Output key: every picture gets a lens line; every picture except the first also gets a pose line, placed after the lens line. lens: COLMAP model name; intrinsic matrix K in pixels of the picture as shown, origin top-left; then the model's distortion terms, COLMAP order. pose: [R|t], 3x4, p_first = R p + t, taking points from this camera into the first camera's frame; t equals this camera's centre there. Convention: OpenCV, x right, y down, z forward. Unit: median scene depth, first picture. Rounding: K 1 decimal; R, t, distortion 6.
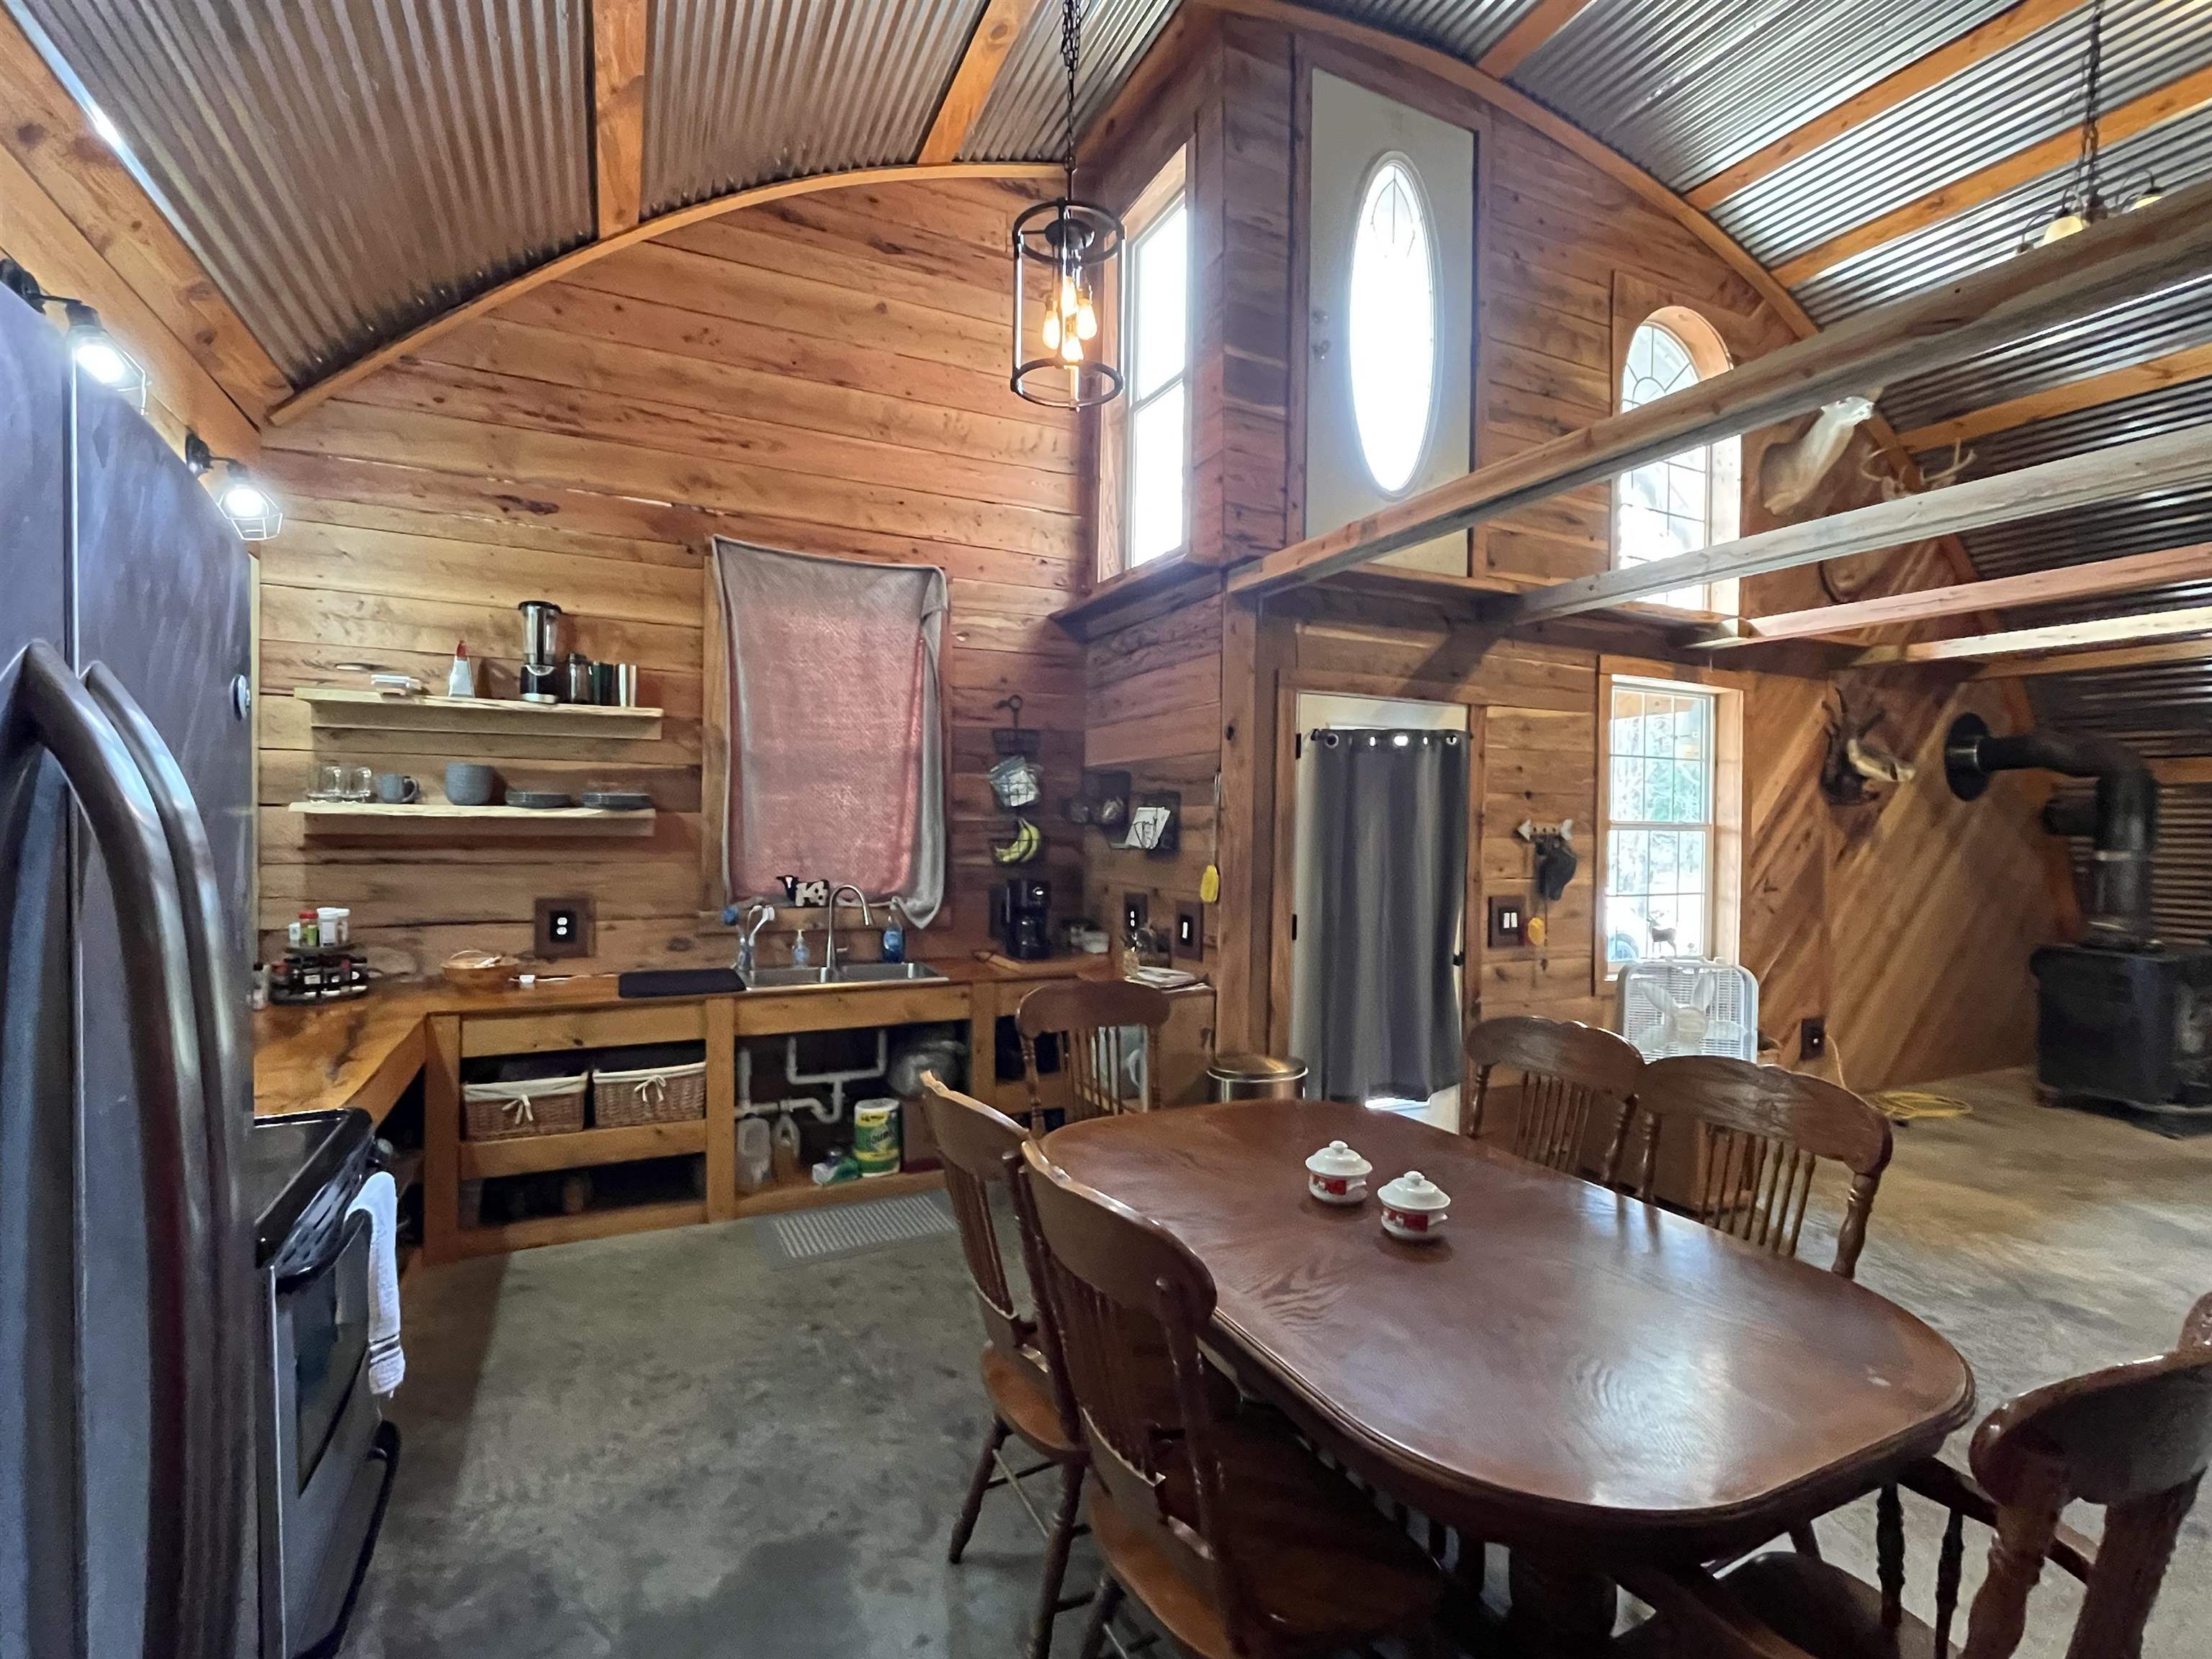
lens RADIAL K [[1028.7, 0, 1096.3], [0, 1028.7, 836.6], [0, 0, 1]] dist [0.000071, -0.001284]
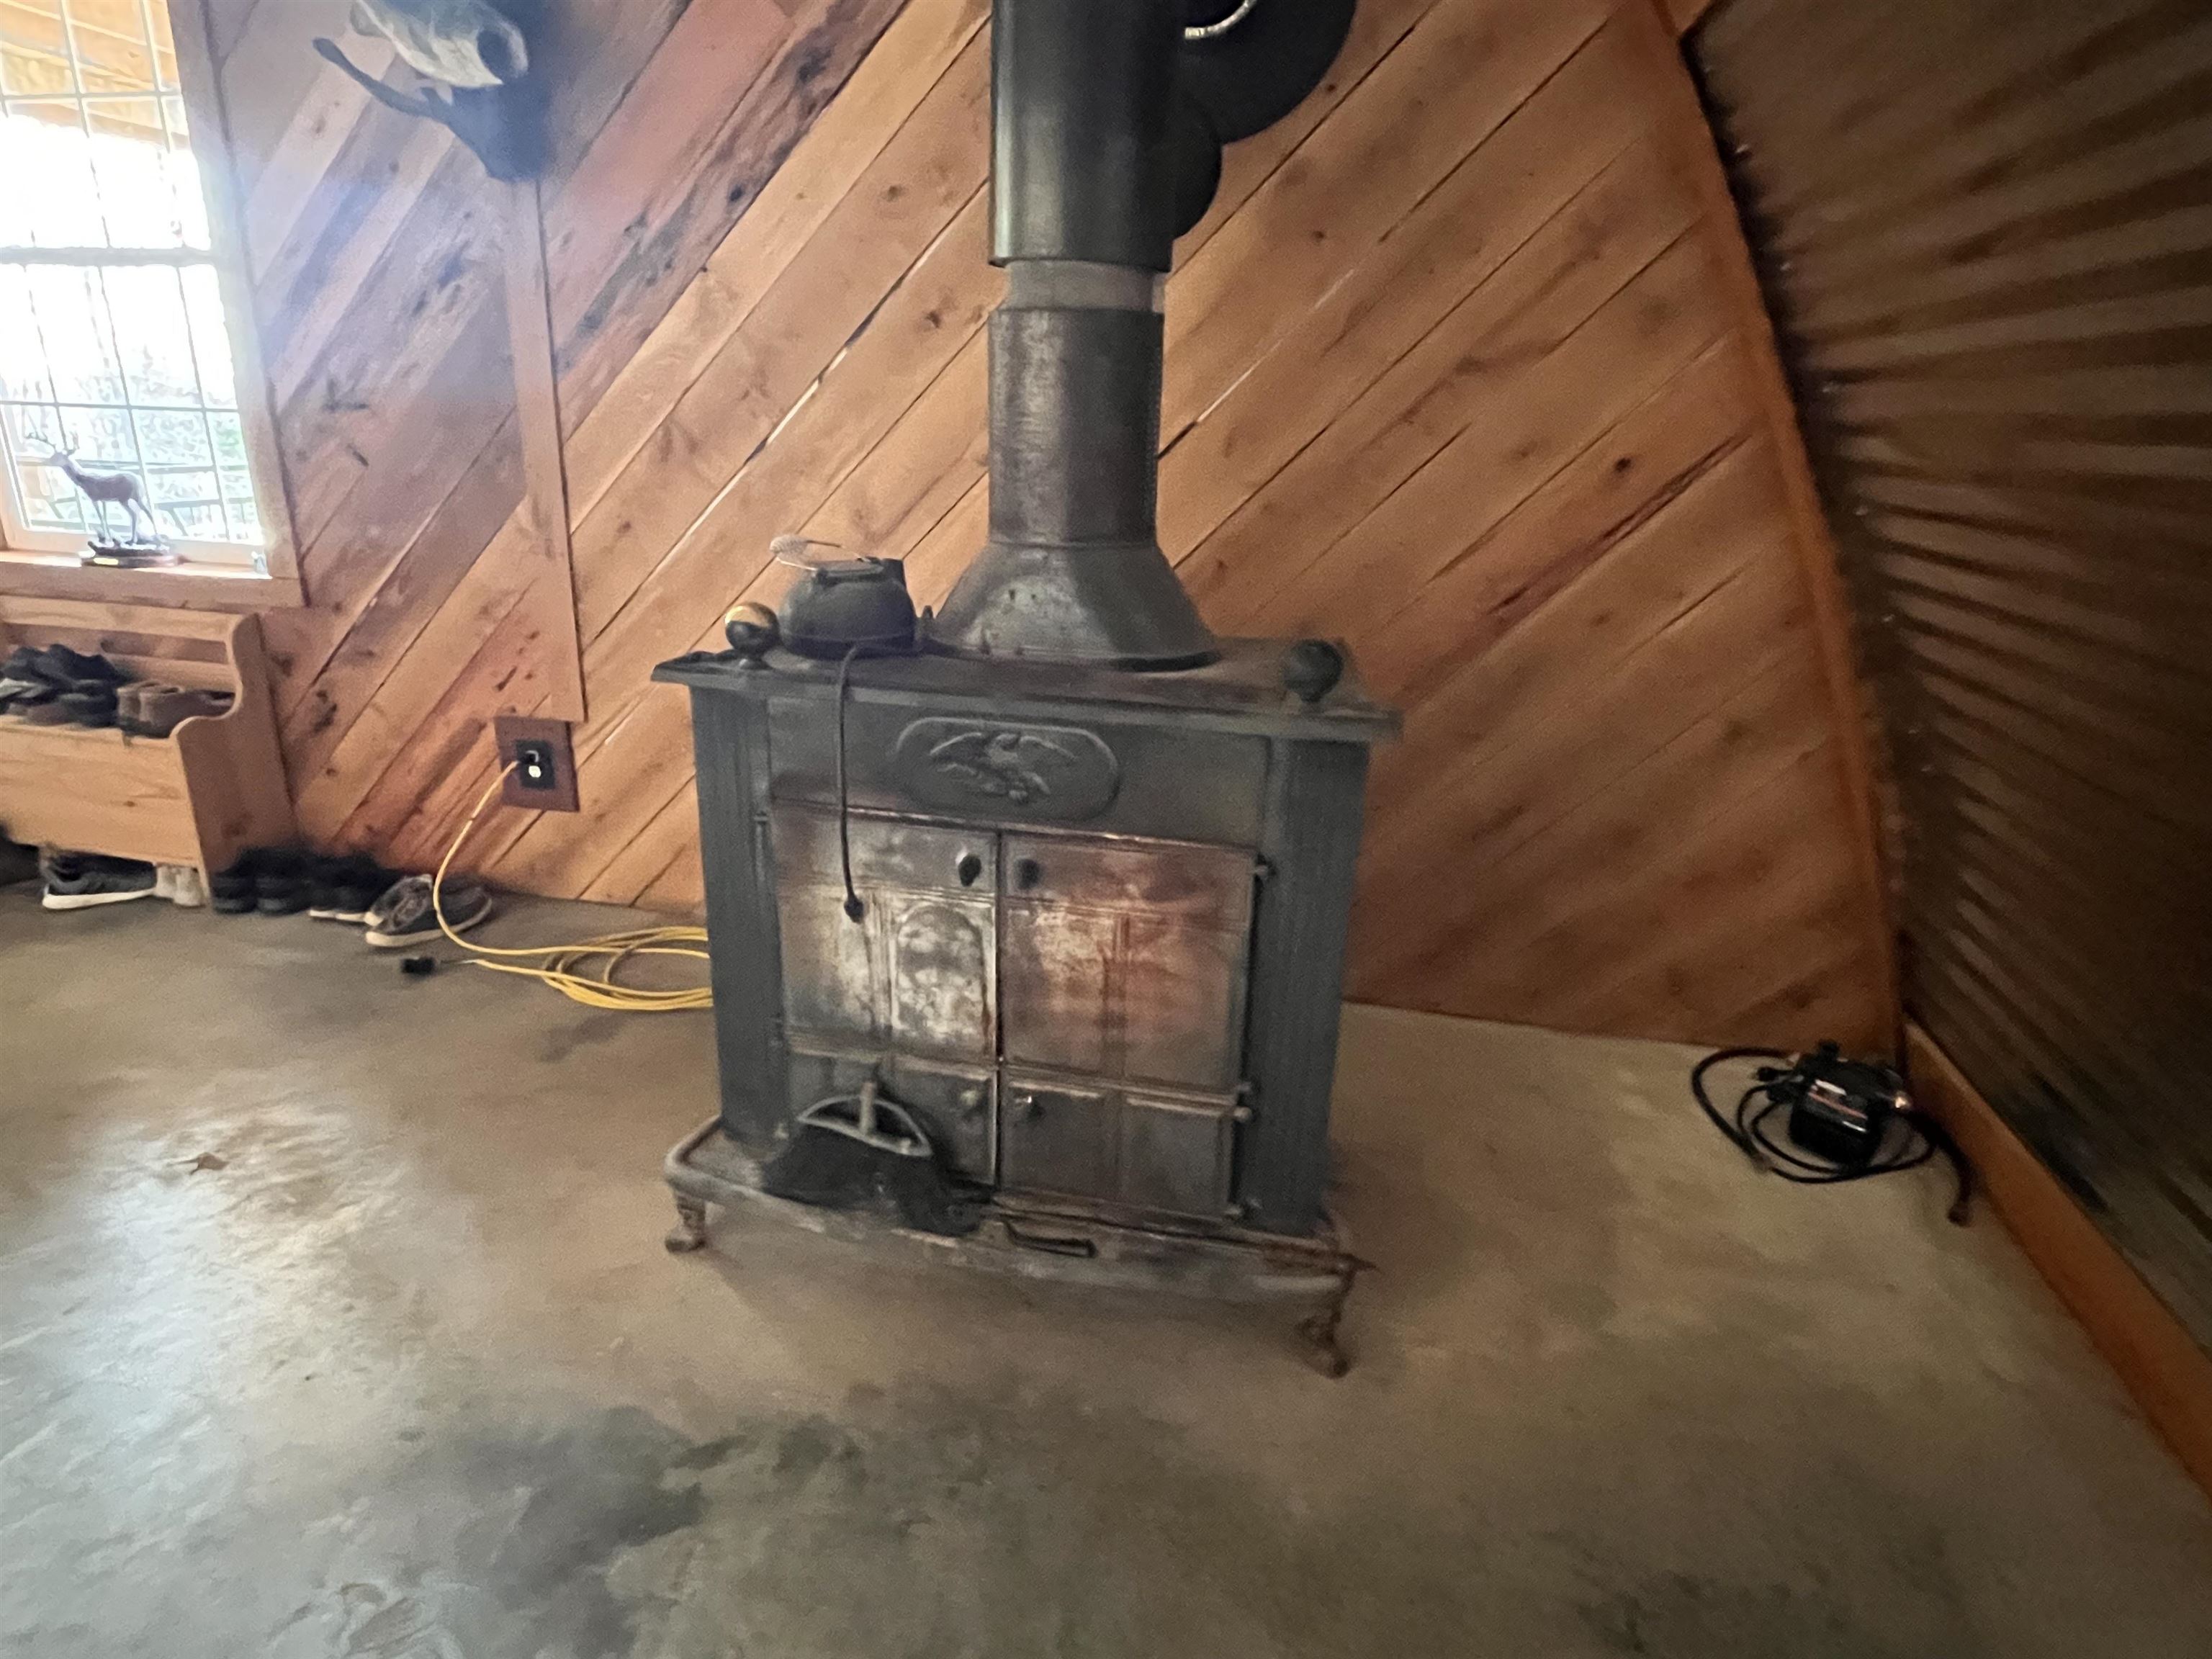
lens RADIAL K [[1213.0, 0, 1092.2], [0, 1213.0, 827.2], [0, 0, 1]] dist [-0.002831, -0.001149]
pose [[0.781023, 0.215338, -0.586202, 1.569622], [-0.028780, 0.950084, 0.310664, 0.066650], [0.623839, -0.225765, 0.748235, 0.978677]]
